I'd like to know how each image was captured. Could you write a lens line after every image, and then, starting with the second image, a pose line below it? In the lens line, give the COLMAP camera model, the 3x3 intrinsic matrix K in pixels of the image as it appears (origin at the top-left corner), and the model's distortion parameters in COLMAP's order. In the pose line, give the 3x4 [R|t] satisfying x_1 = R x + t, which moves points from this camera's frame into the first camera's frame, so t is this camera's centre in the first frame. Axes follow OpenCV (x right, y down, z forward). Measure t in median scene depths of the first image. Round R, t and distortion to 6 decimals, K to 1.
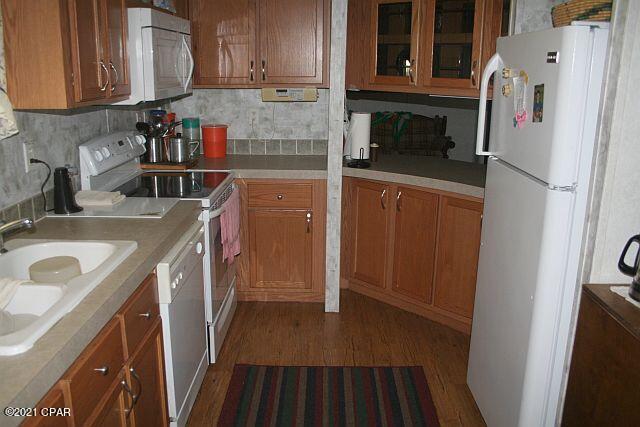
lens RADIAL K [[578.6, 0, 320.0], [0, 578.6, 213.5], [0, 0, 1]] dist [-0.134861, 0.123114]
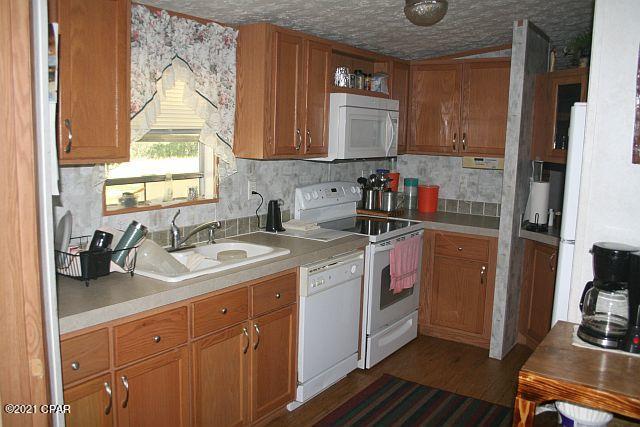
lens RADIAL K [[578.6, 0, 320.0], [0, 578.6, 213.5], [0, 0, 1]] dist [-0.134861, 0.123114]
pose [[0.842014, 0.092669, -0.531437, 0.302766], [-0.154862, 0.985193, -0.073572, 0.030750], [0.516750, 0.144248, 0.843897, -0.134420]]
